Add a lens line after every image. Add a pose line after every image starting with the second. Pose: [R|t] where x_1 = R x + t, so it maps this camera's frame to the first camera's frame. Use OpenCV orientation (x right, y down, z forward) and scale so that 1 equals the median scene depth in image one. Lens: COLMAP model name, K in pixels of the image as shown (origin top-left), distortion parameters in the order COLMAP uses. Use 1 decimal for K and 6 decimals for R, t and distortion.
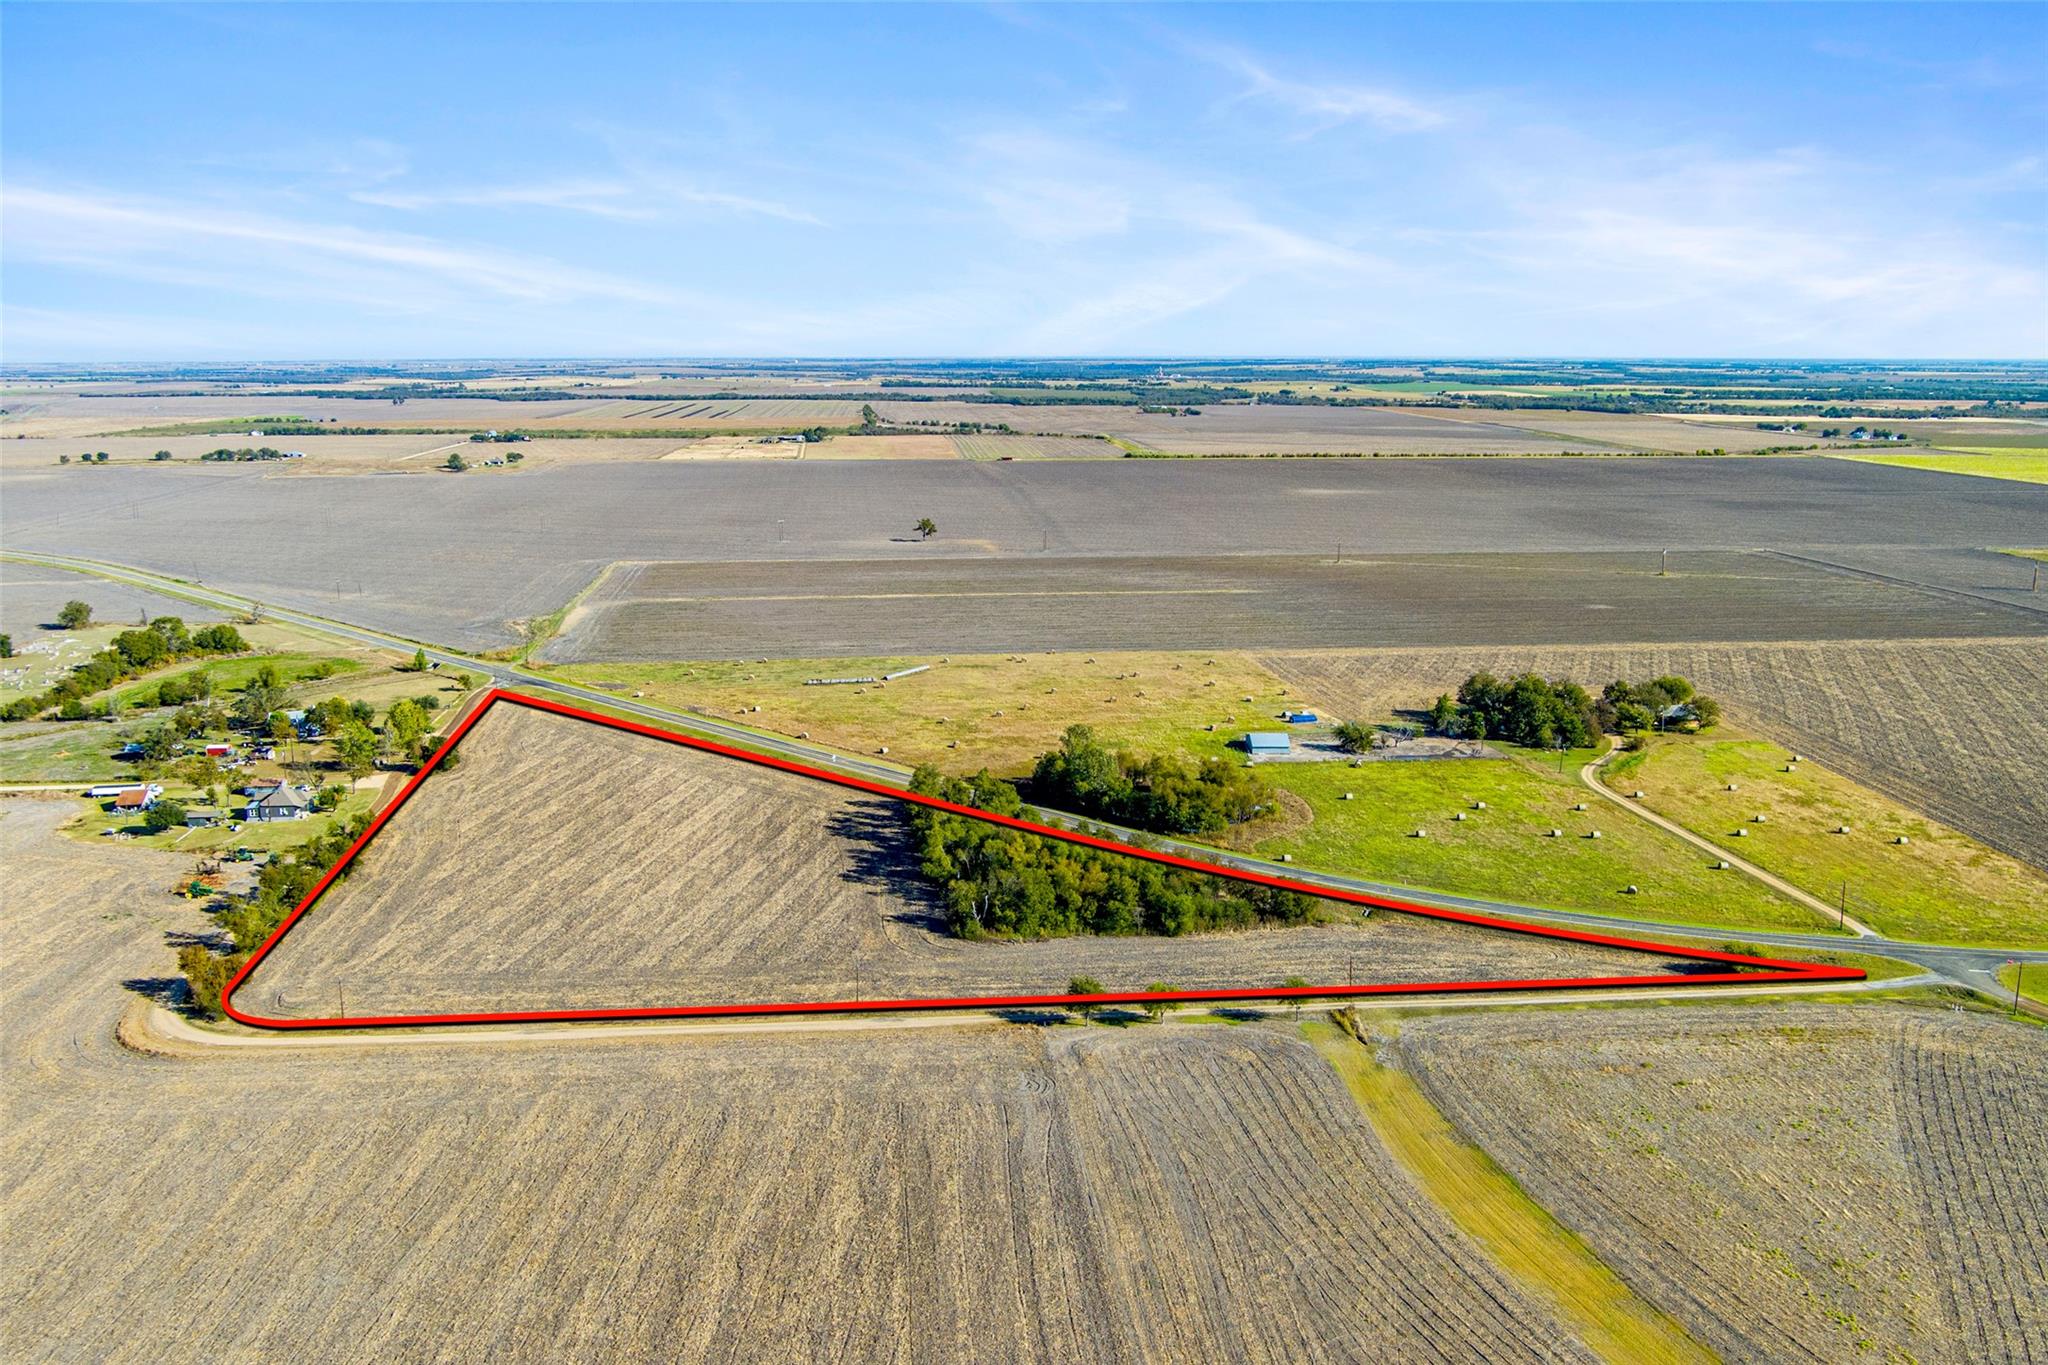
lens RADIAL K [[1756.3, 0, 1024.0], [0, 1756.3, 682.5], [0, 0, 1]] dist [-0.034008, -0.003595]
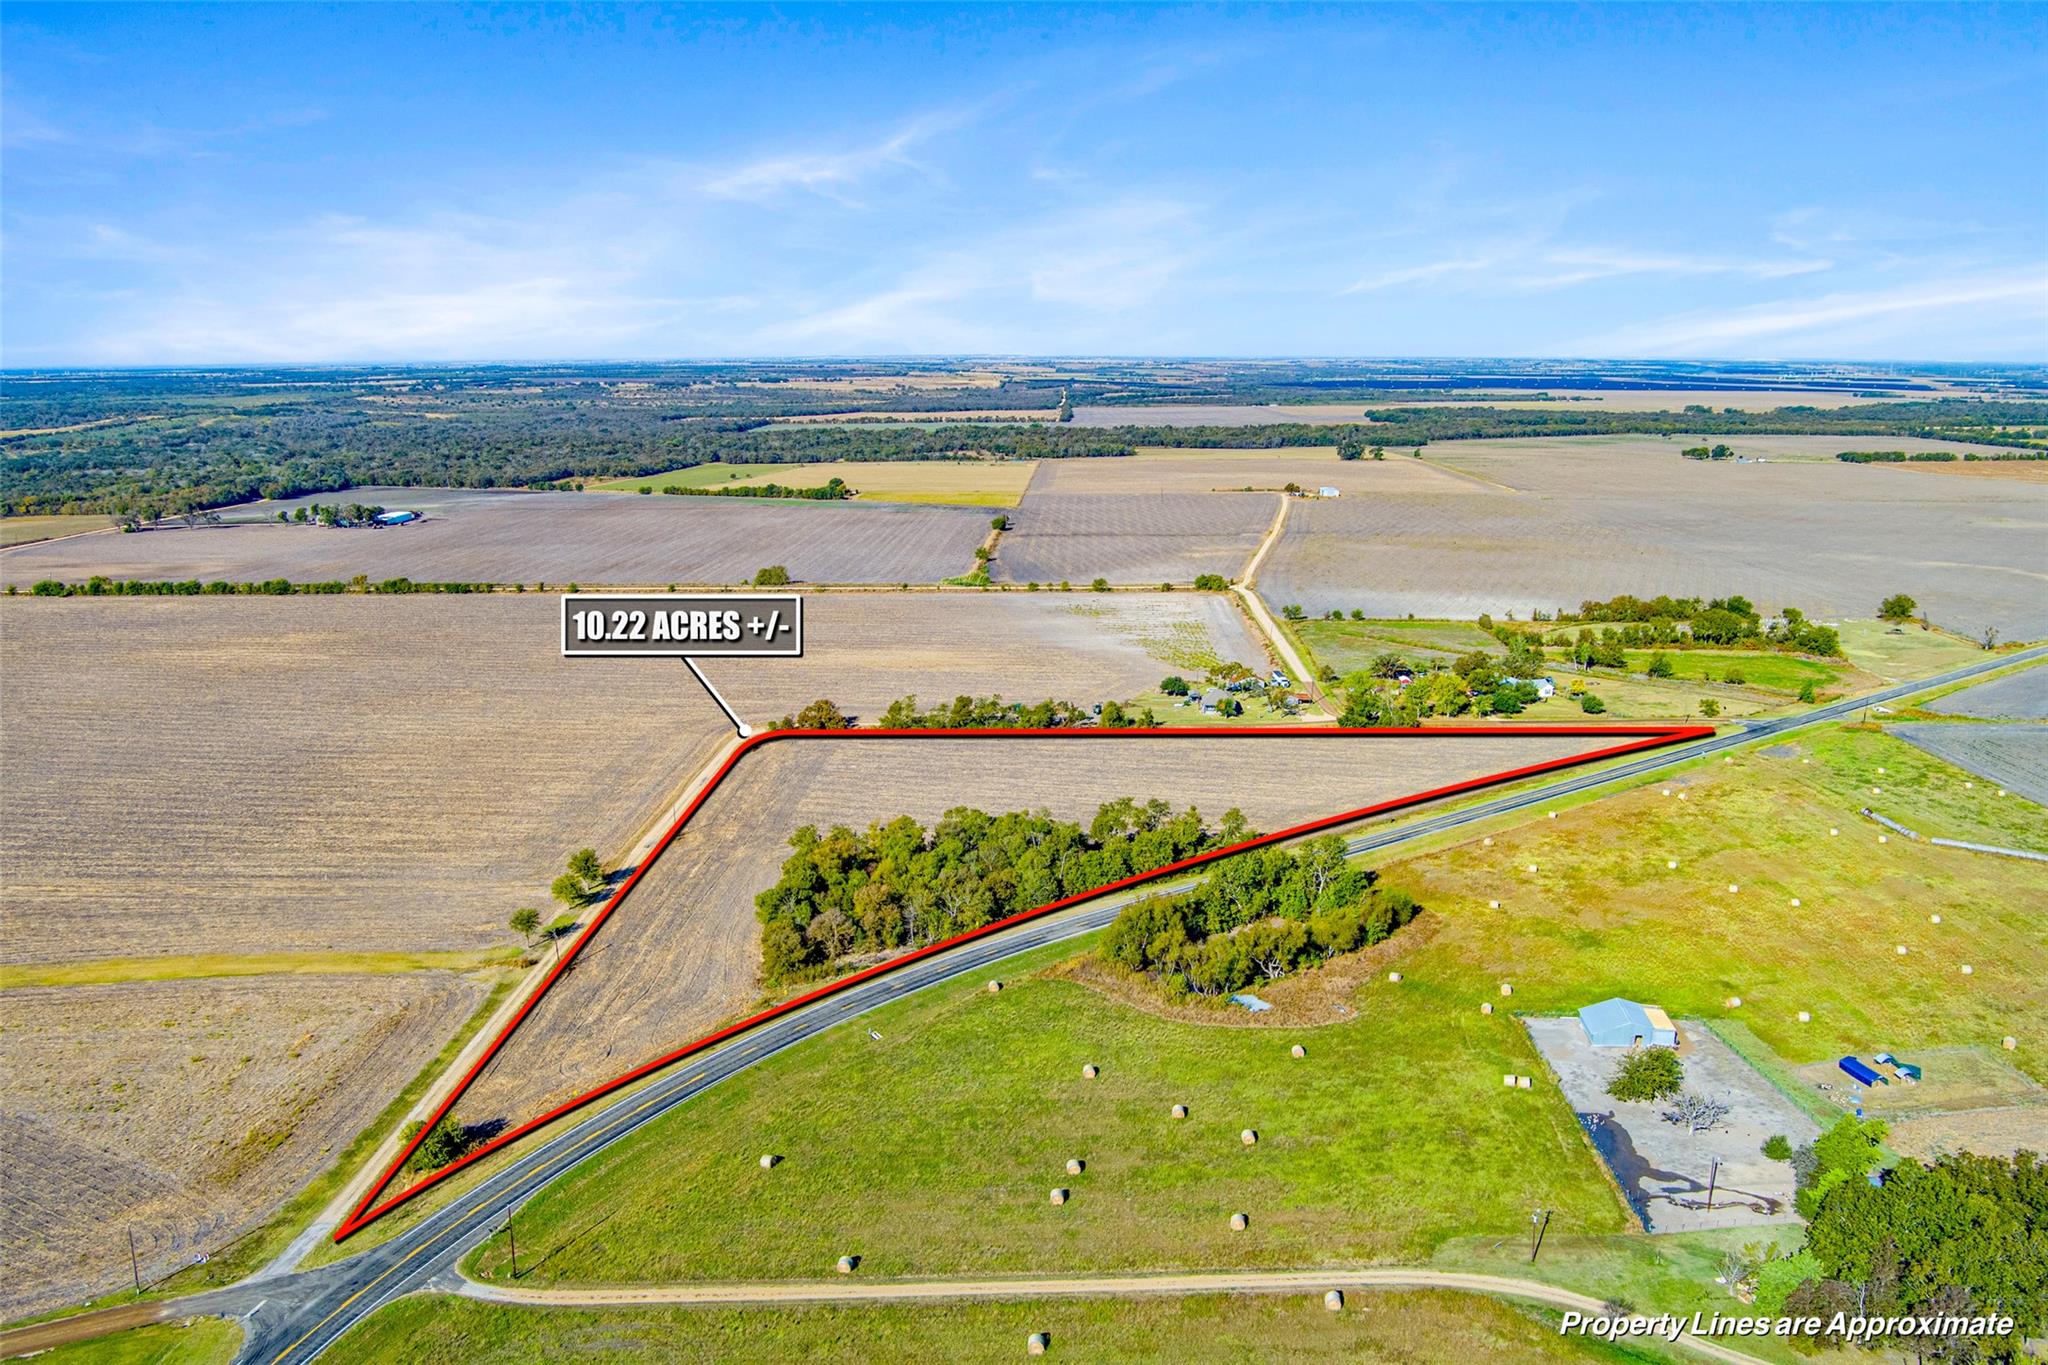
lens RADIAL K [[1679.4, 0, 1024.0], [0, 1679.4, 682.5], [0, 0, 1]] dist [-0.053253, 0.001062]
pose [[-0.108055, 0.199801, -0.973860, 0.629900], [-0.188804, 0.957643, 0.217423, -0.147700], [0.976052, 0.207362, -0.065755, 0.743456]]
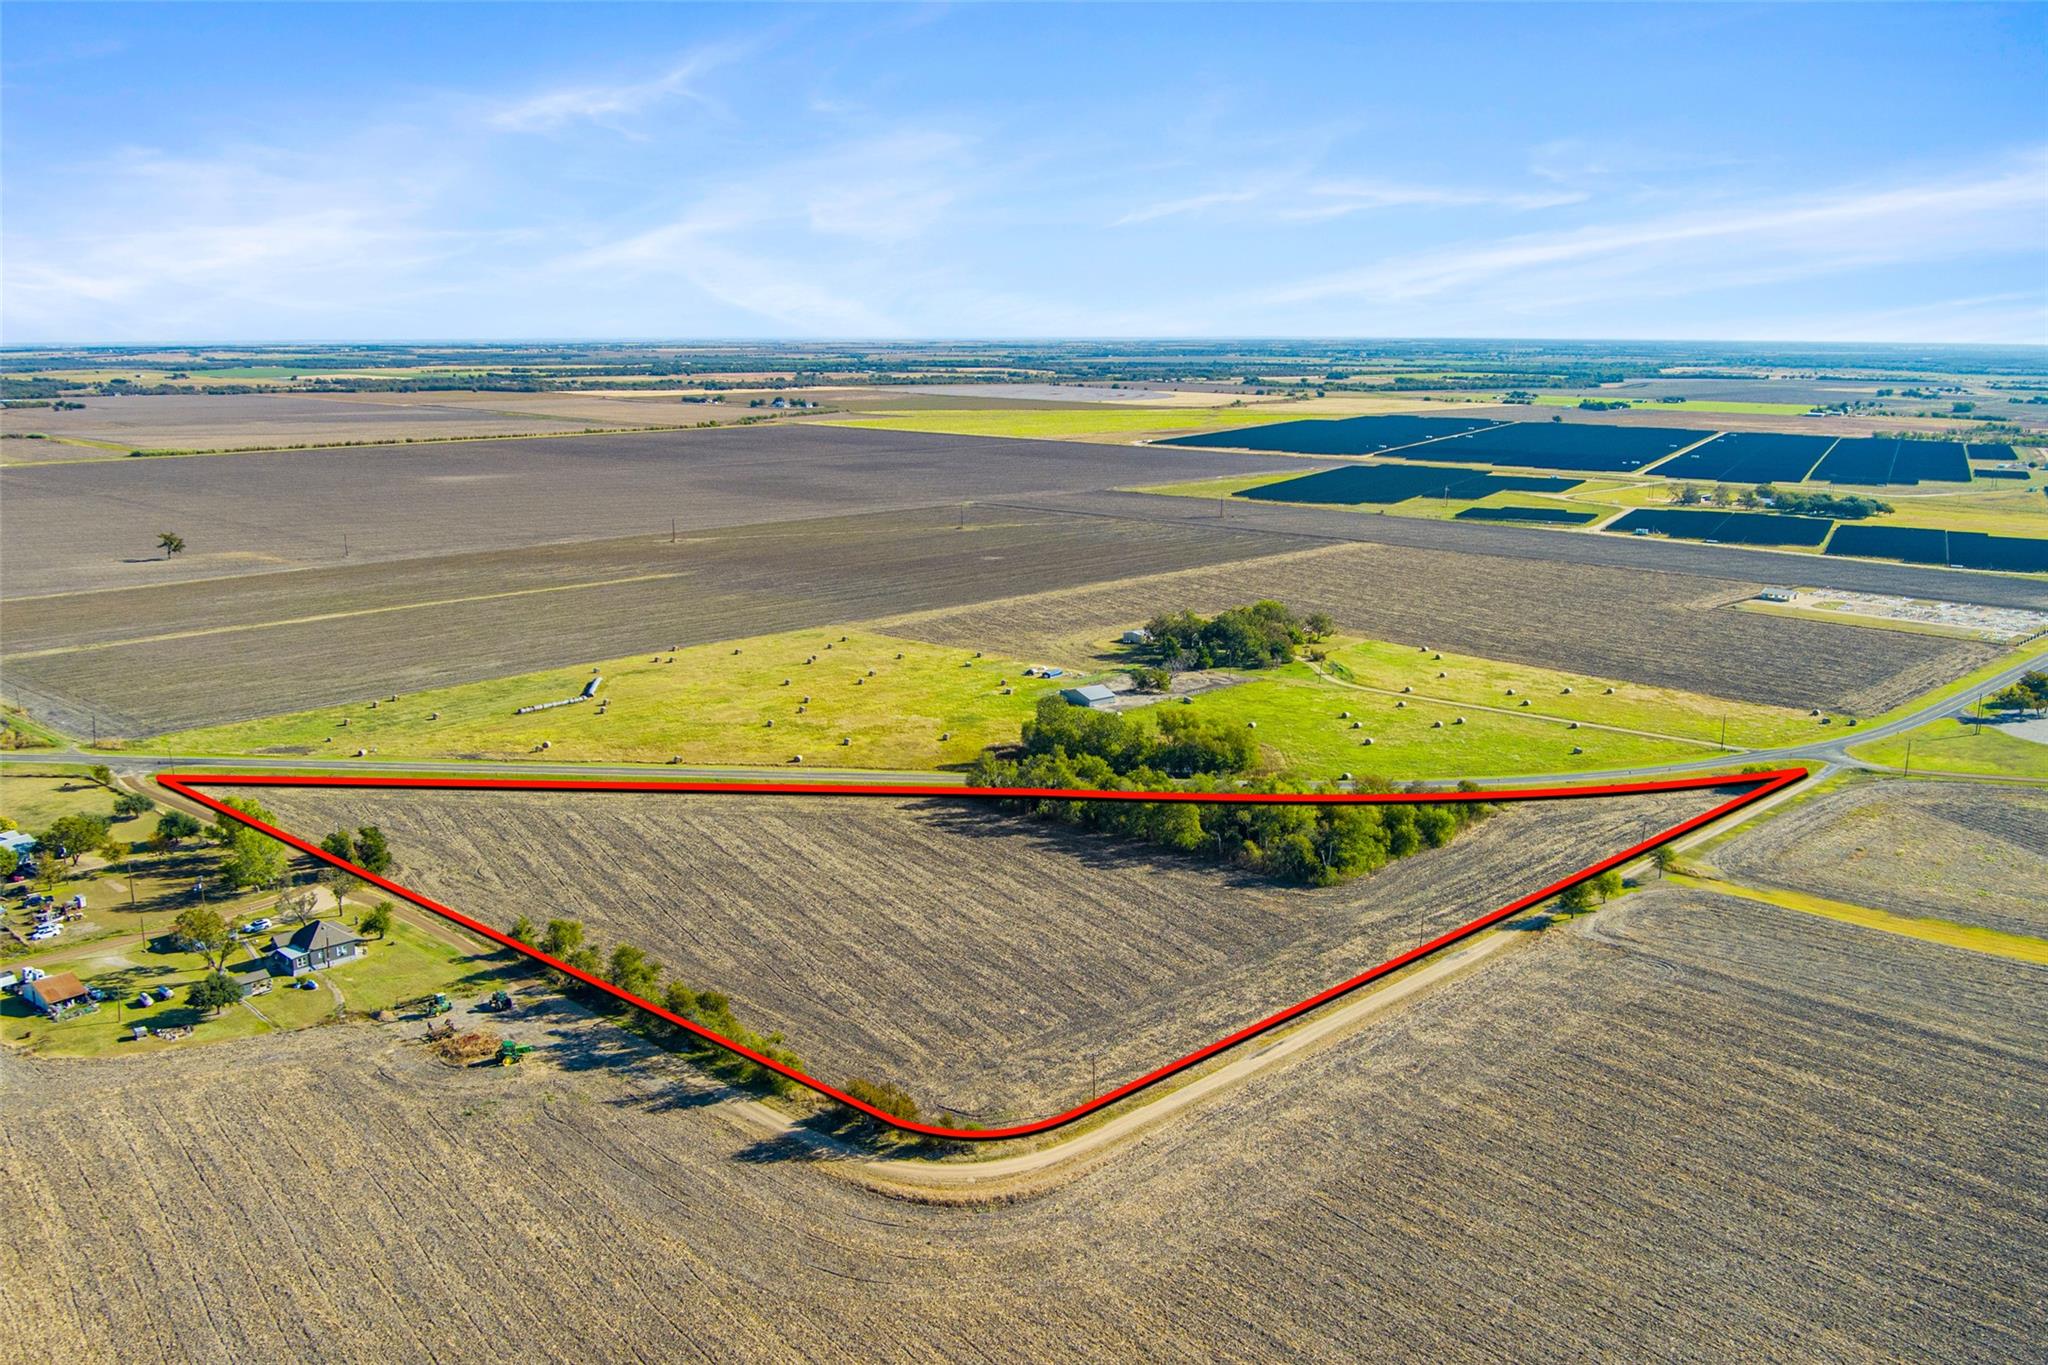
lens RADIAL K [[1744.4, 0, 985.3], [0, 1744.4, 684.5], [0, 0, 1]] dist [-0.021402, -0.006710]
pose [[0.769736, -0.129439, 0.625102, -0.517044], [0.121994, 0.991007, 0.054985, -0.034859], [-0.626597, 0.033934, 0.778604, 0.197388]]
